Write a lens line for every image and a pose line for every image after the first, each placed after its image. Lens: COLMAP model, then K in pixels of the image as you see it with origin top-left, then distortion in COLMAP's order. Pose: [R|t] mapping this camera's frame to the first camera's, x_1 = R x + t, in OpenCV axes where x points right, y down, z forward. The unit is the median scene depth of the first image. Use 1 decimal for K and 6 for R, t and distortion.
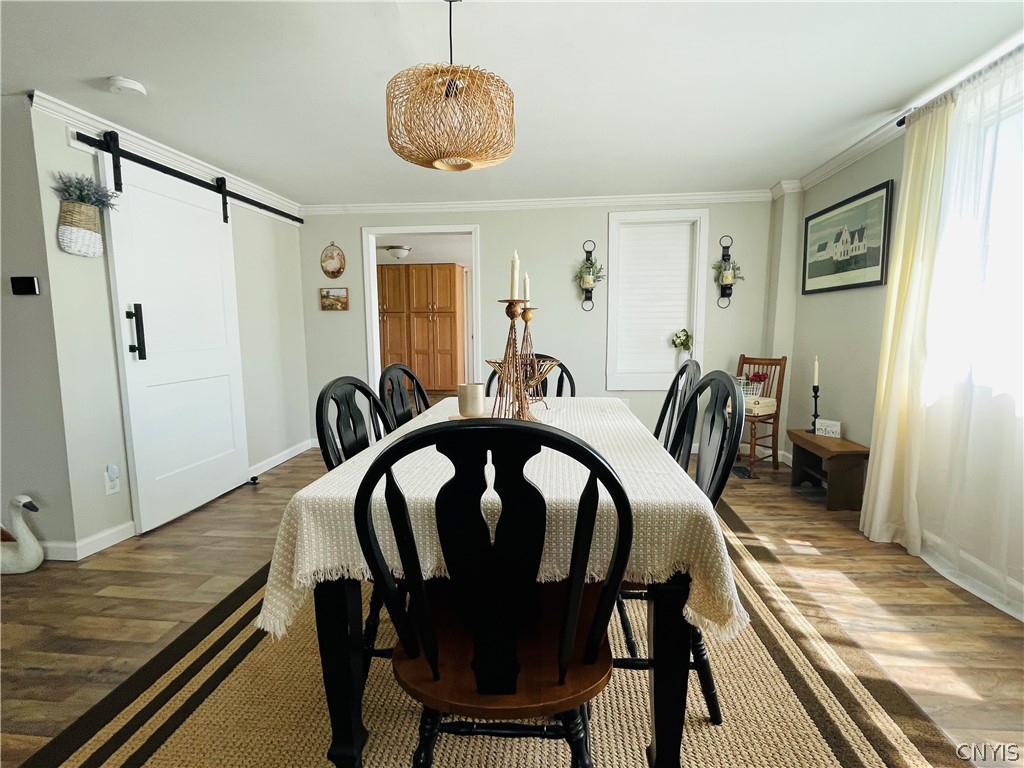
lens RADIAL K [[486.4, 0, 510.4], [0, 486.4, 379.9], [0, 0, 1]] dist [-0.000673, -0.000361]
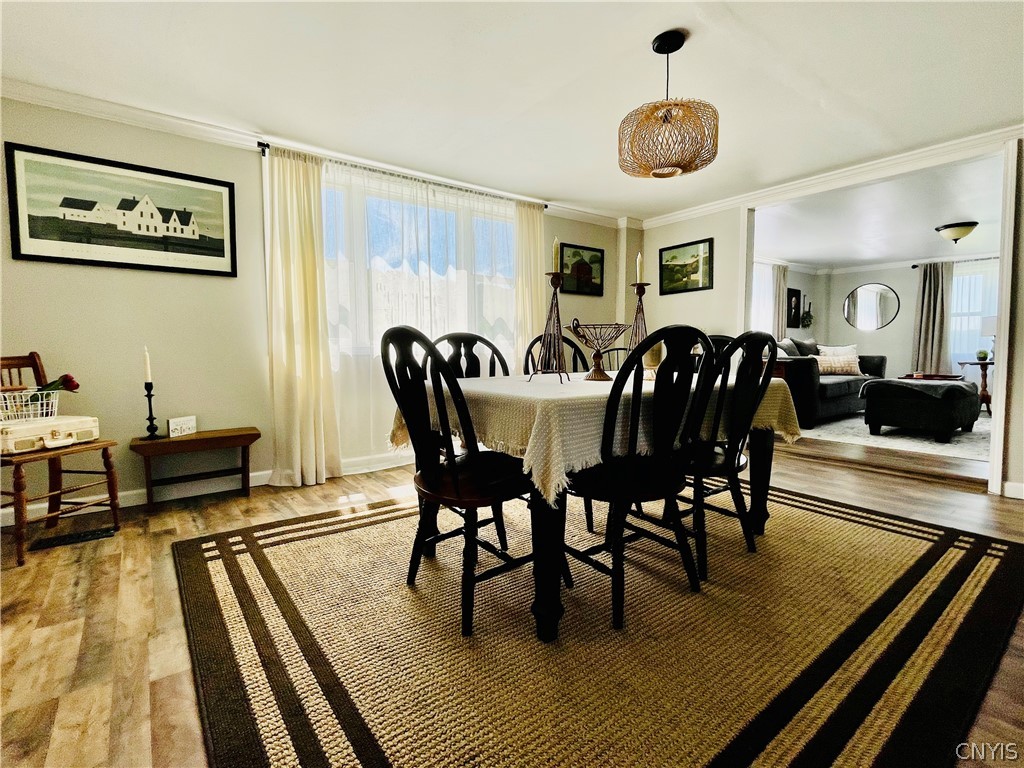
lens RADIAL K [[486.4, 0, 512.5], [0, 486.4, 383.1], [0, 0, 1]] dist [-0.000673, -0.000361]
pose [[-0.687911, -0.040560, 0.724661, -0.434914], [0.087608, 0.986497, 0.138381, -0.052284], [-0.720489, 0.158680, -0.675068, 1.234134]]
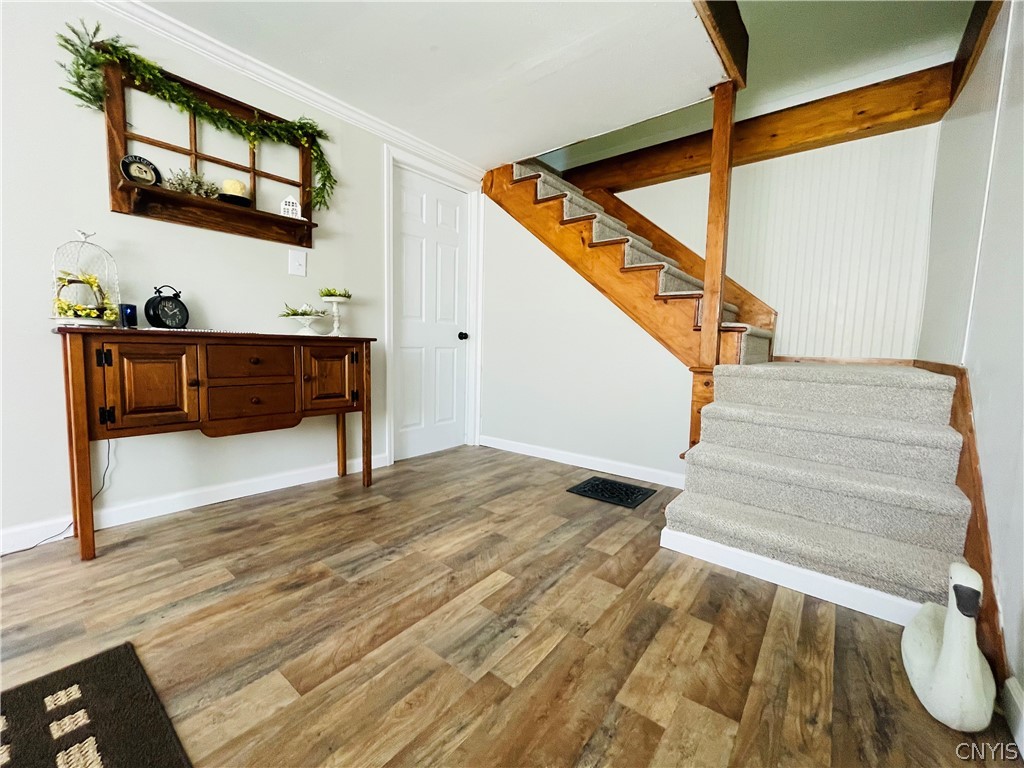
lens RADIAL K [[419.9, 0, 511.2], [0, 419.9, 380.7], [0, 0, 1]] dist [-0.002708, 0.000413]
pose [[-0.537848, 0.063713, -0.840631, -0.346914], [-0.112545, 0.982788, 0.146495, 0.039035], [0.835496, 0.173401, -0.521420, 0.632924]]
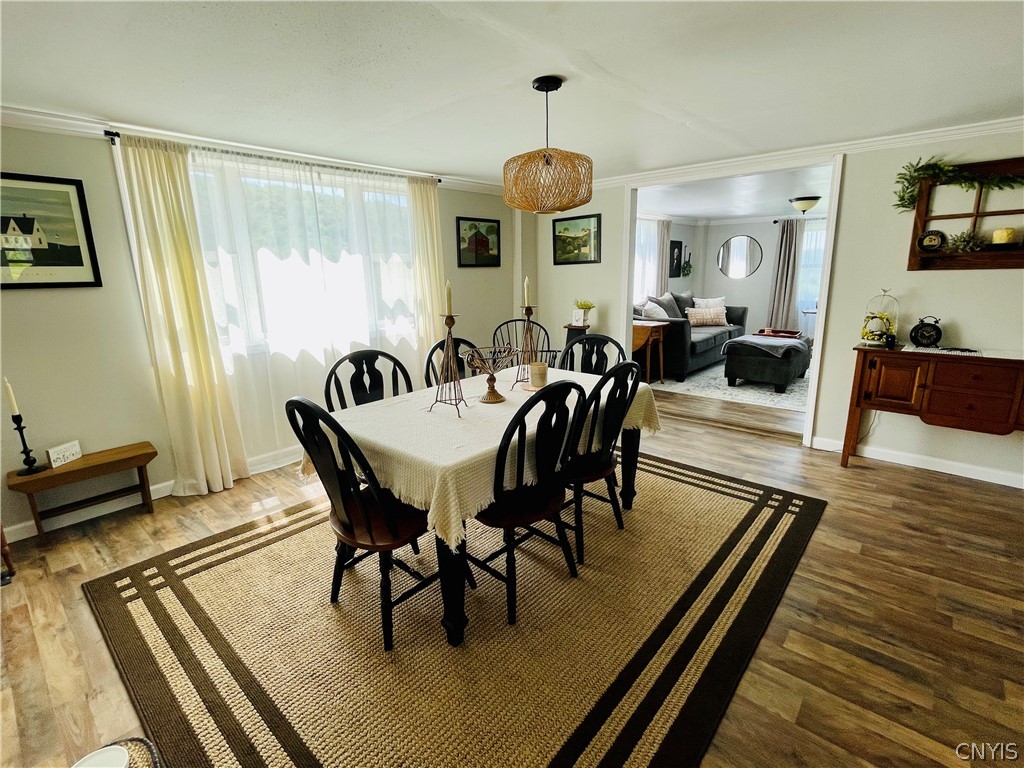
lens RADIAL K [[486.4, 0, 512.9], [0, 486.4, 383.9], [0, 0, 1]] dist [-0.000673, -0.000361]
pose [[-0.814688, -0.110375, 0.569299, -0.484729], [0.087816, 0.946916, 0.309254, -0.224030], [-0.573212, 0.301939, -0.761748, 1.242696]]
